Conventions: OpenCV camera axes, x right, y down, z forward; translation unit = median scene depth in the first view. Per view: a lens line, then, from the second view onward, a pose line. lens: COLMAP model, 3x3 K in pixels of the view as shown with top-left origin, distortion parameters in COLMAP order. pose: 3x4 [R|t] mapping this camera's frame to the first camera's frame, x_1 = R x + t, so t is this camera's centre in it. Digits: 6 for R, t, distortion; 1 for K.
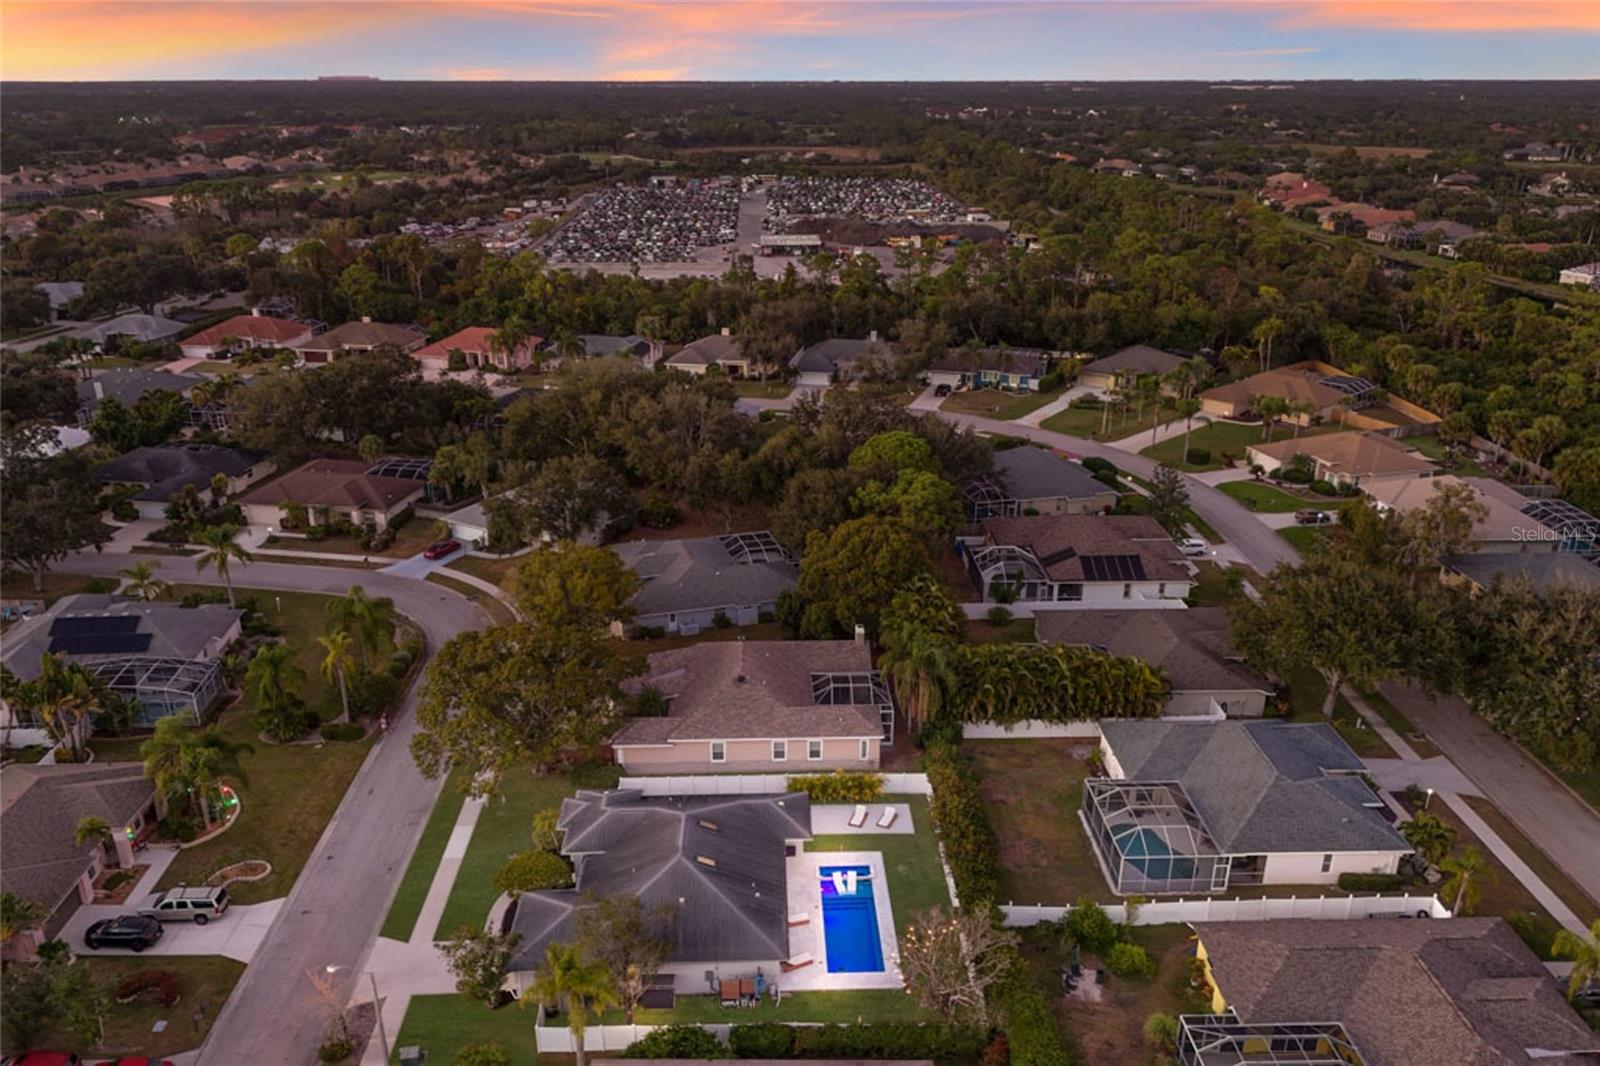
lens RADIAL K [[1215.4, 0, 800.0], [0, 1215.4, 533.0], [0, 0, 1]] dist [0.052777, -0.080857]
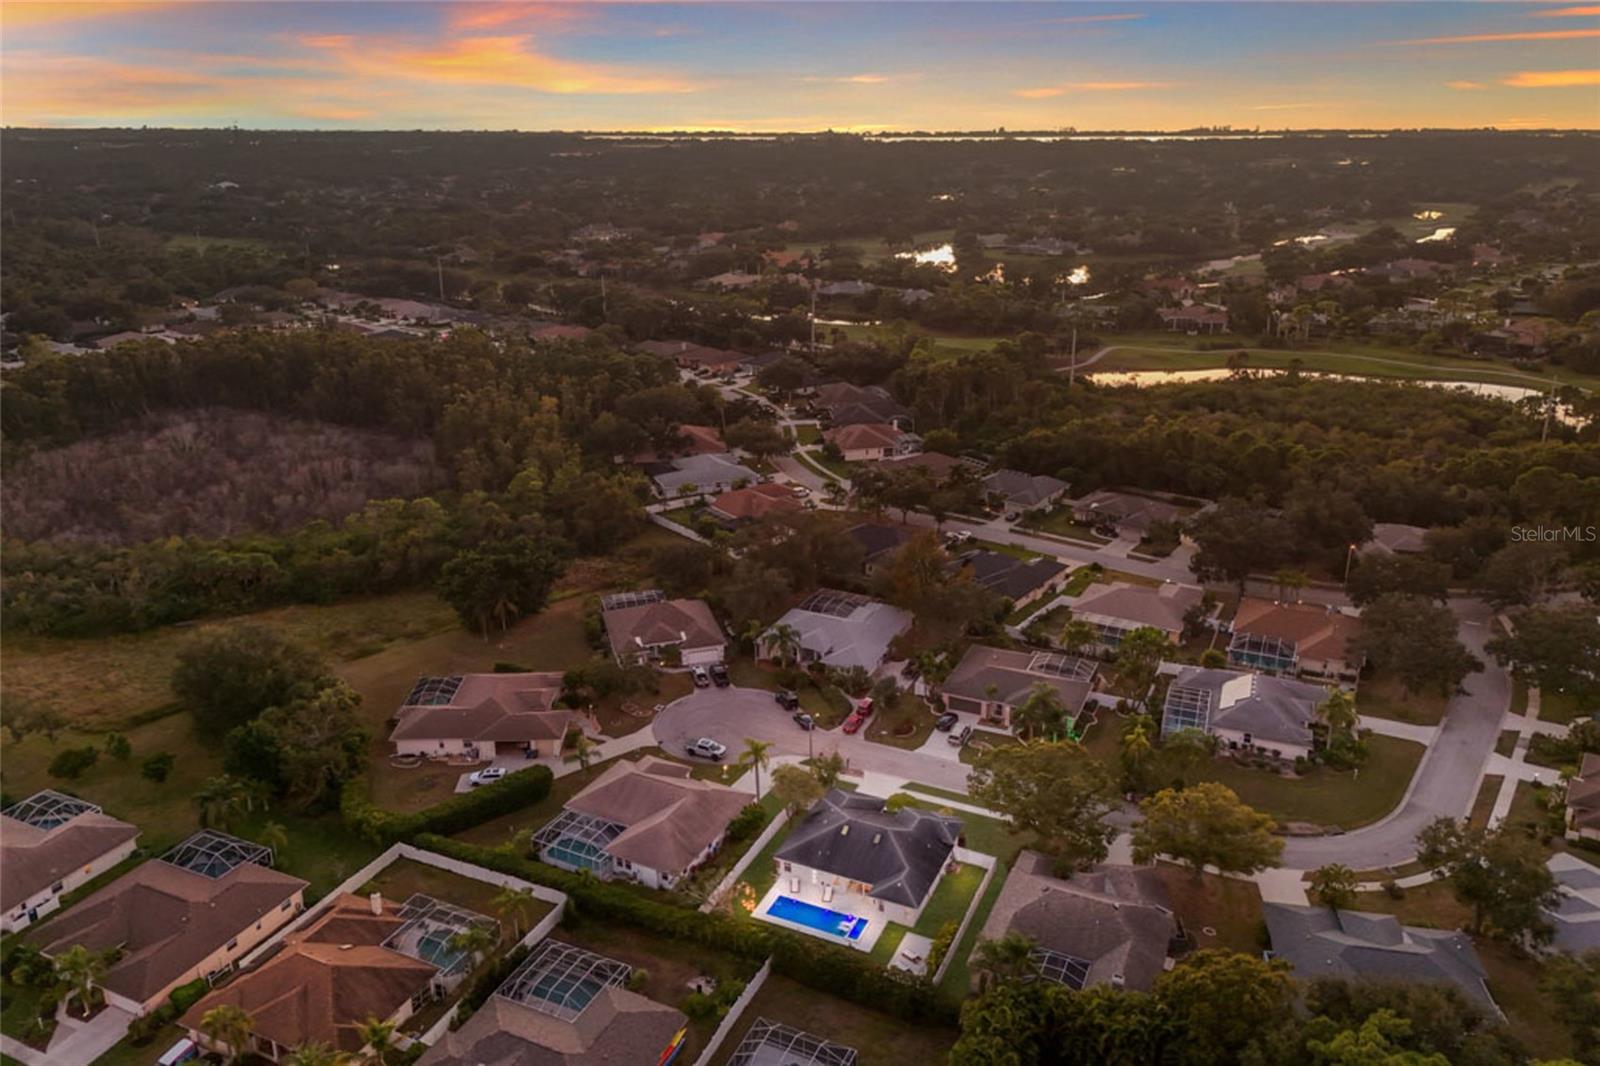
lens RADIAL K [[1170.1, 0, 799.7], [0, 1170.1, 475.0], [0, 0, 1]] dist [0.101904, -0.140103]
pose [[-0.450182, 0.258179, -0.854798, 0.793154], [-0.309532, 0.852813, 0.420595, -0.539439], [0.837571, 0.453932, -0.304007, 0.755045]]
